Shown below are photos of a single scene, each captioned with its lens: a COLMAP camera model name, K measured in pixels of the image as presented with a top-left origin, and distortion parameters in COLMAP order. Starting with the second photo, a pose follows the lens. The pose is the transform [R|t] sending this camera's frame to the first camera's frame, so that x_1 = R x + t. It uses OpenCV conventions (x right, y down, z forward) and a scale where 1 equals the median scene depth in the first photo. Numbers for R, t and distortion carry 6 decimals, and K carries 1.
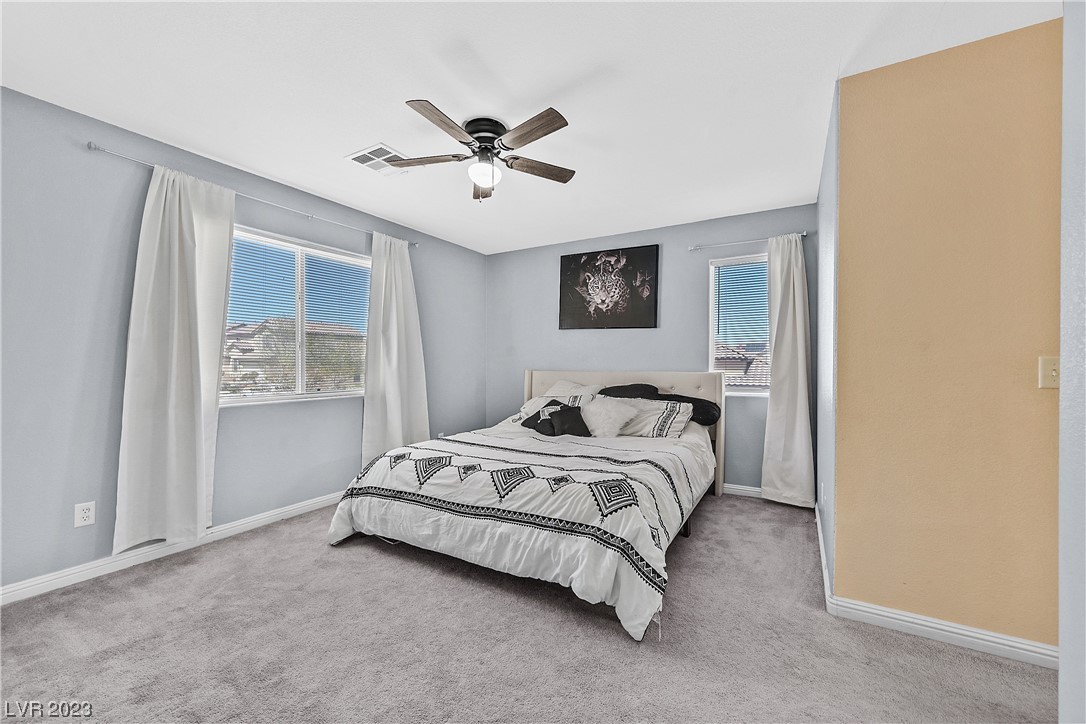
lens RADIAL K [[425.2, 0, 546.6], [0, 425.2, 362.5], [0, 0, 1]] dist [-0.000348, 0.000056]
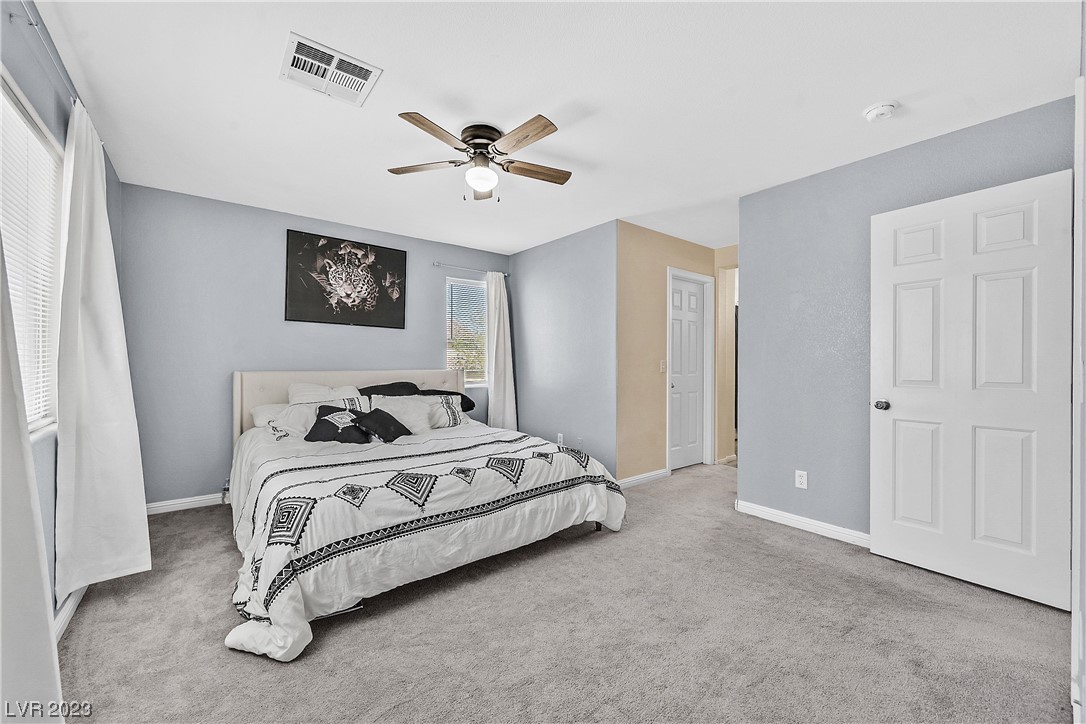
lens RADIAL K [[425.2, 0, 546.6], [0, 425.2, 362.5], [0, 0, 1]] dist [-0.000348, 0.000056]
pose [[0.365619, -0.002397, 0.930761, -0.697308], [-0.002581, 0.999990, 0.003589, -0.002920], [-0.930761, -0.003714, 0.365610, 0.321555]]
